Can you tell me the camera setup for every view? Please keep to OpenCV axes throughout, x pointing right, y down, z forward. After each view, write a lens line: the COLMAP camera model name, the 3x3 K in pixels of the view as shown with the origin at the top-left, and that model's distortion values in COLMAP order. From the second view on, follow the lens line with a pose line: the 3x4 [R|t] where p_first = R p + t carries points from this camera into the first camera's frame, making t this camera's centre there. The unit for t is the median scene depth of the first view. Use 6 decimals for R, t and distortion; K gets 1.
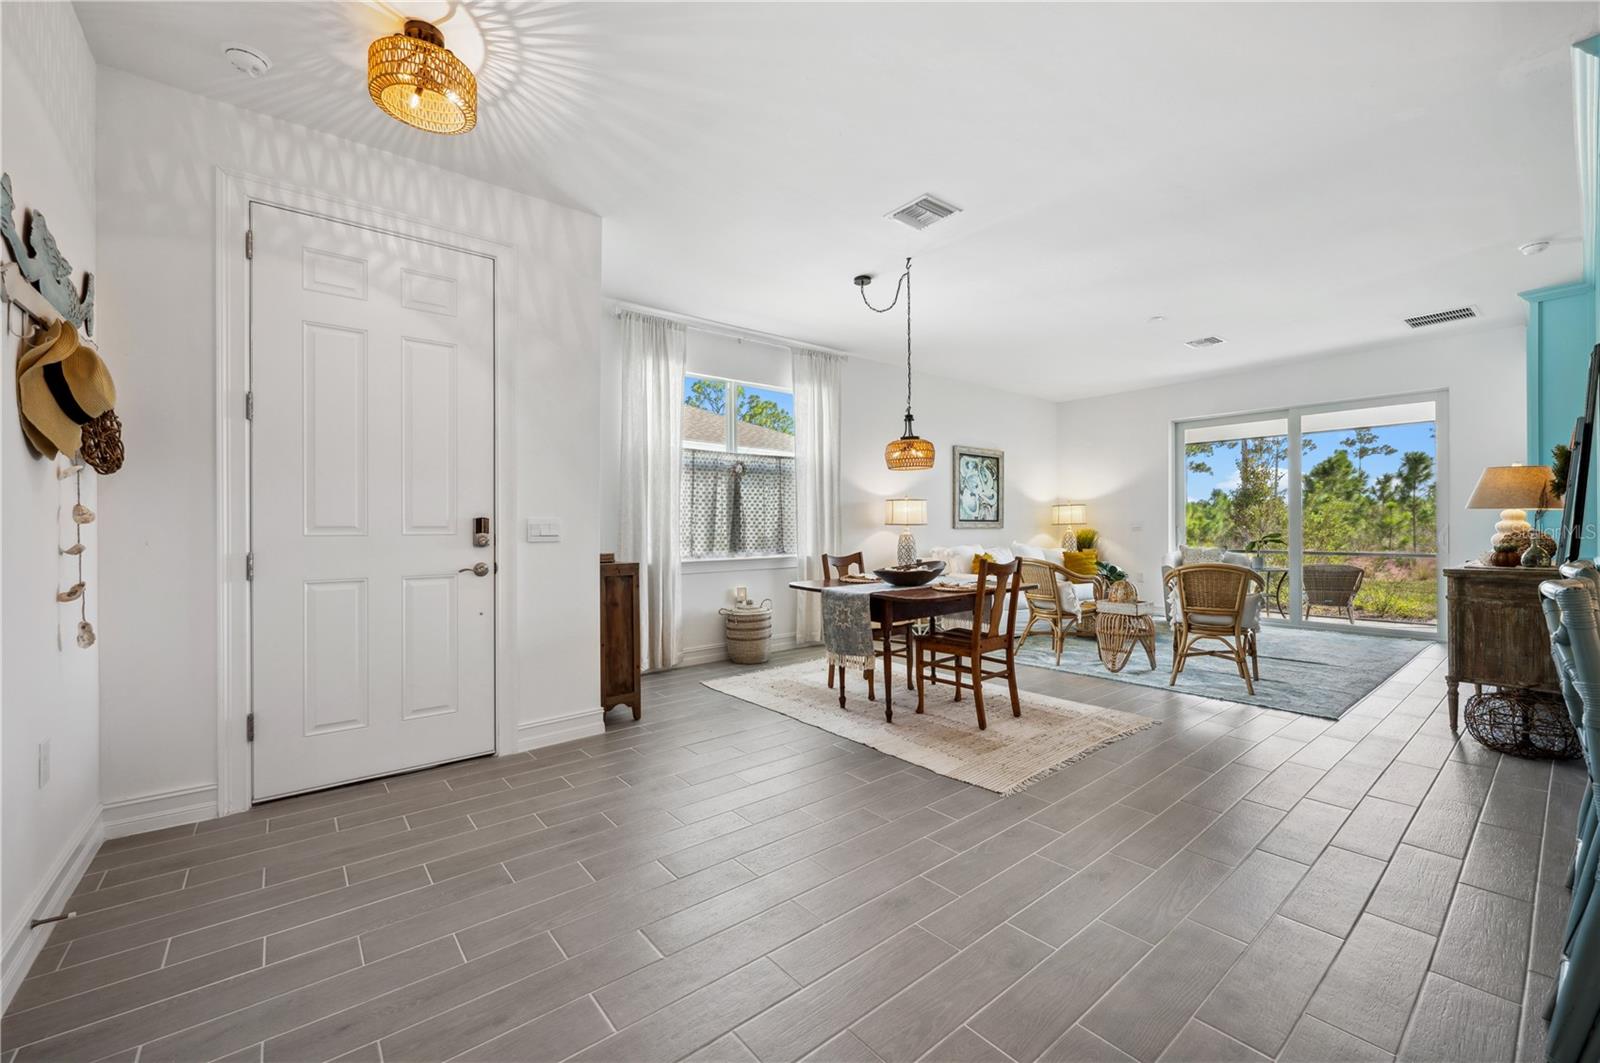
lens RADIAL K [[639.8, 0, 799.3], [0, 639.8, 528.6], [0, 0, 1]] dist [-0.002263, 0.000764]
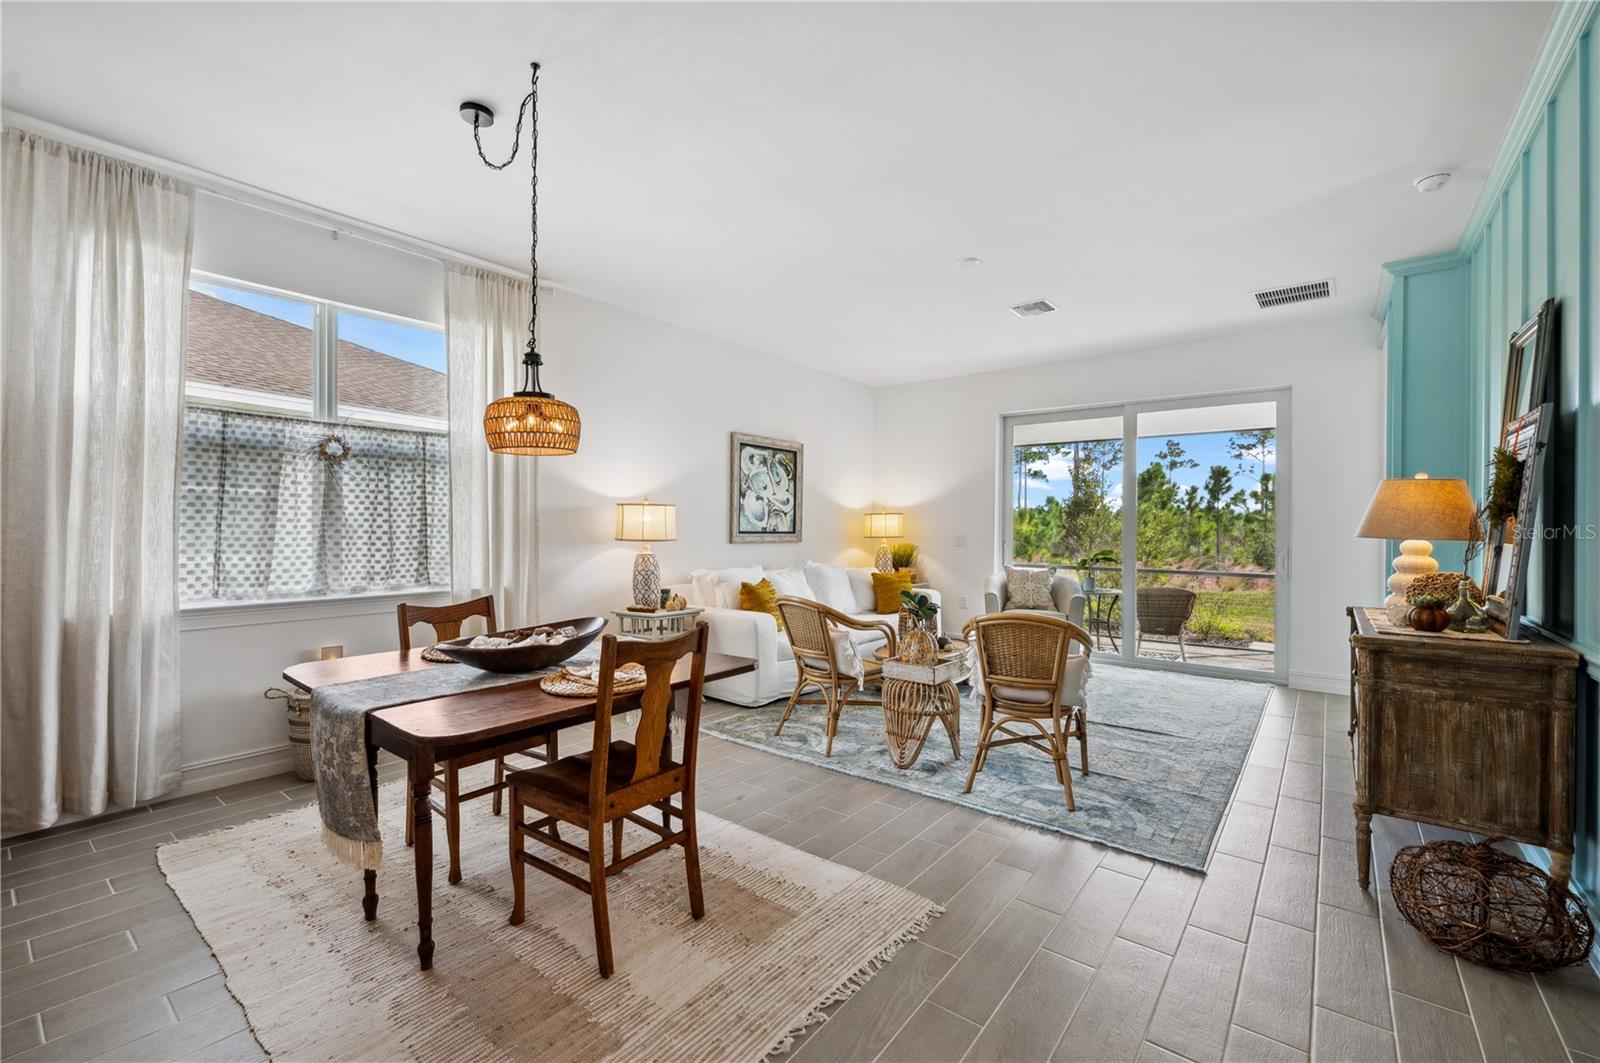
lens RADIAL K [[674.6, 0, 799.2], [0, 674.6, 530.2], [0, 0, 1]] dist [0.001709, -0.001727]
pose [[0.975782, 0.011621, 0.218437, 0.199172], [-0.012009, 0.999928, 0.000446, -0.022338], [-0.218416, -0.003058, 0.975851, 0.288462]]
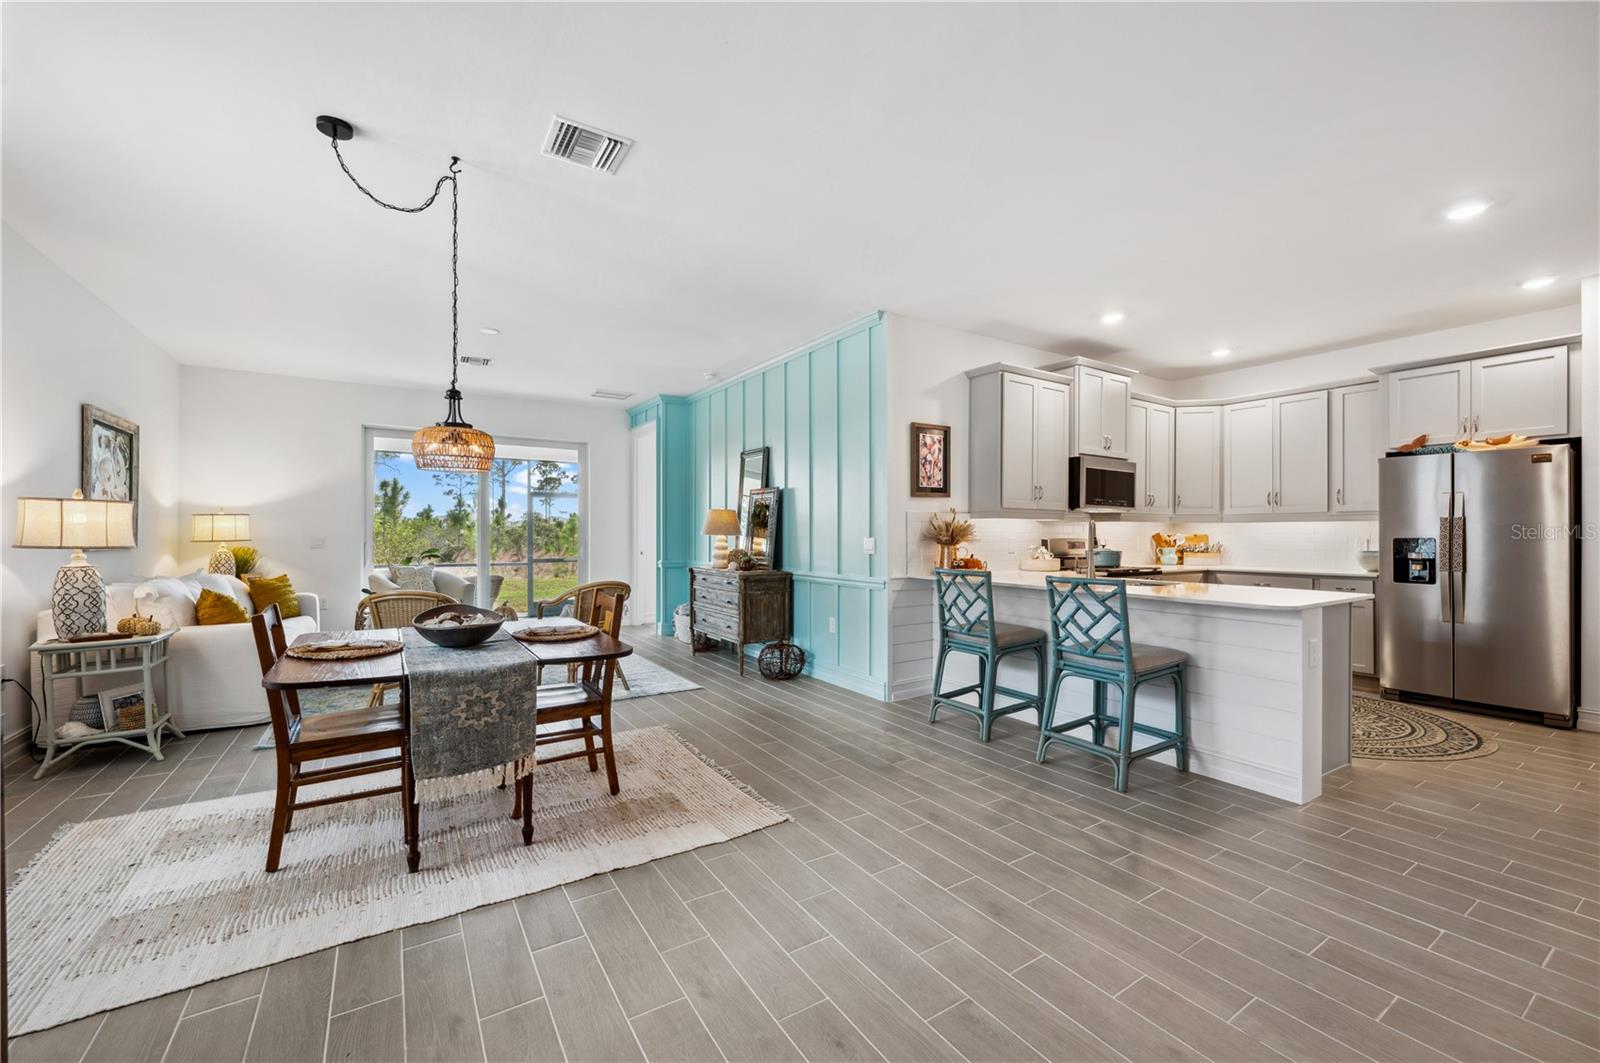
lens RADIAL K [[639.8, 0, 805.4], [0, 639.8, 533.2], [0, 0, 1]] dist [-0.002263, 0.000764]
pose [[0.106814, 0.006120, 0.994260, -0.337548], [-0.001496, 0.999981, -0.005994, -0.018122], [-0.994278, -0.000847, 0.106821, 0.415810]]
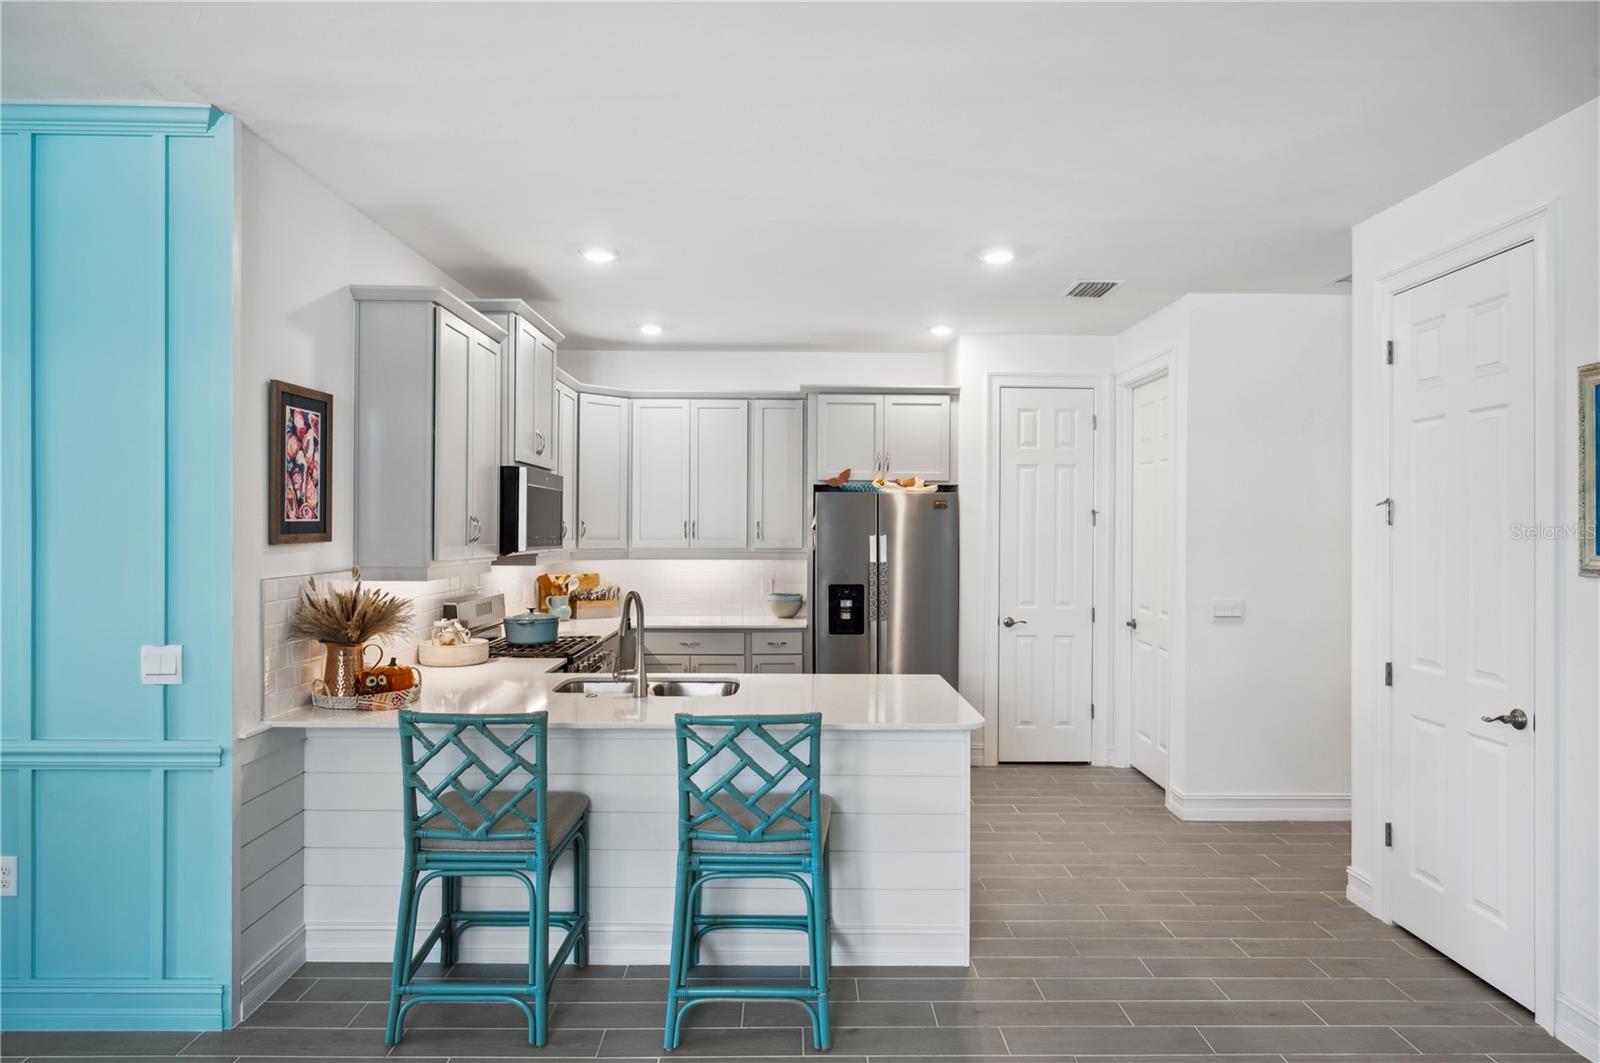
lens RADIAL K [[944.0, 0, 795.4], [0, 944.0, 527.3], [0, 0, 1]] dist [-0.002853, 0.003332]
pose [[-0.780542, 0.000109, 0.625103, -0.069694], [-0.000379, 1.000000, -0.000648, -0.083308], [-0.625103, -0.000743, -0.780542, 0.613663]]
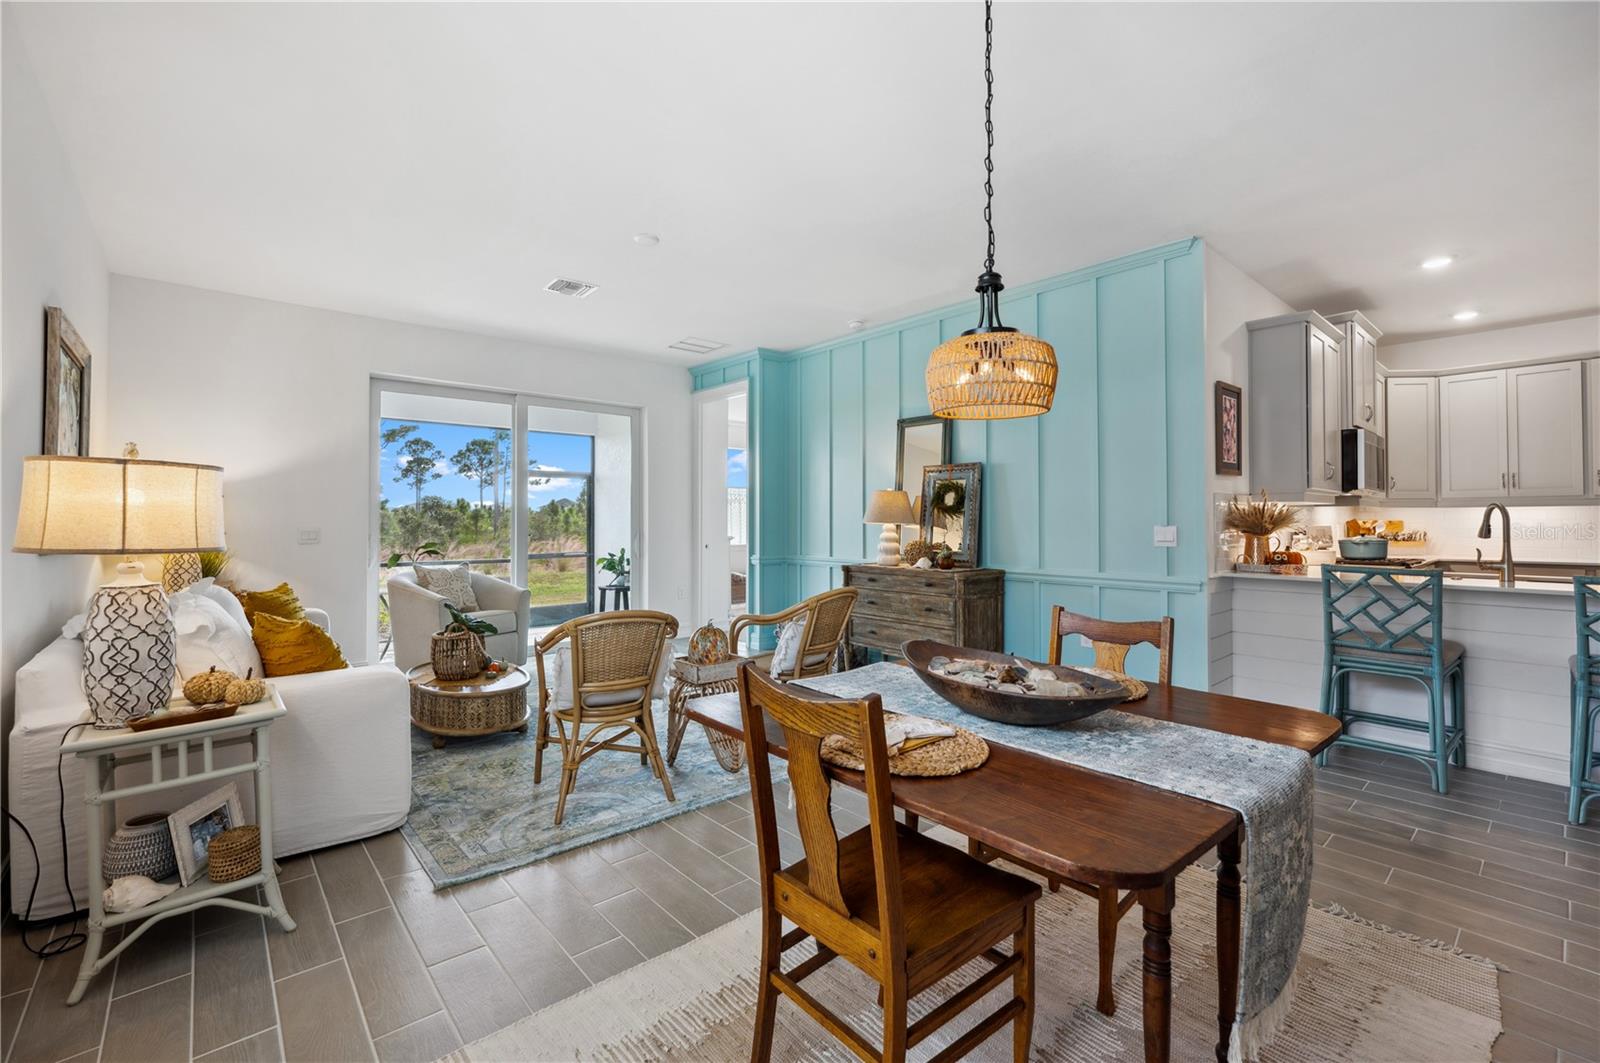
lens RADIAL K [[674.6, 0, 808.2], [0, 674.6, 513.6], [0, 0, 1]] dist [0.001709, -0.001727]
pose [[-0.039980, 0.015740, 0.999076, -0.169208], [0.002264, 0.999875, -0.015662, -0.020043], [-0.999198, 0.001636, -0.040011, 0.834357]]
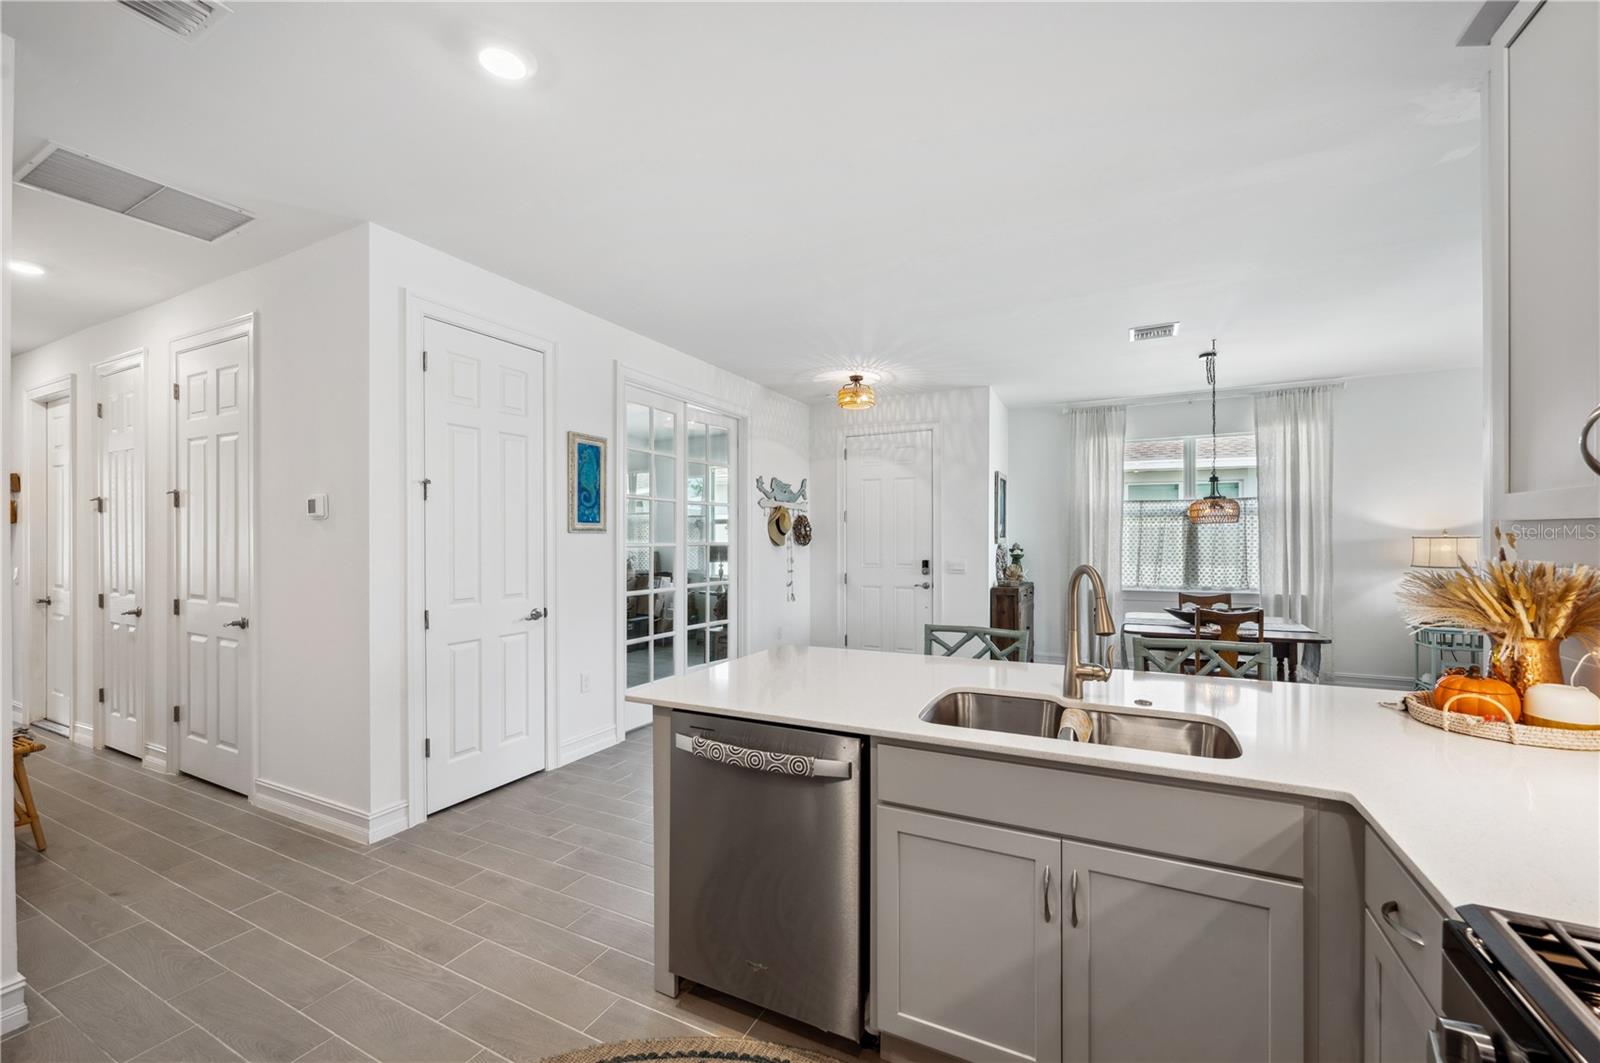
lens RADIAL K [[639.8, 0, 813.1], [0, 639.8, 535.2], [0, 0, 1]] dist [-0.002263, 0.000764]
pose [[0.416239, 0.002918, -0.909250, 0.676216], [-0.000588, 0.999996, 0.002941, -0.057344], [0.909255, -0.000690, 0.416239, -0.094256]]
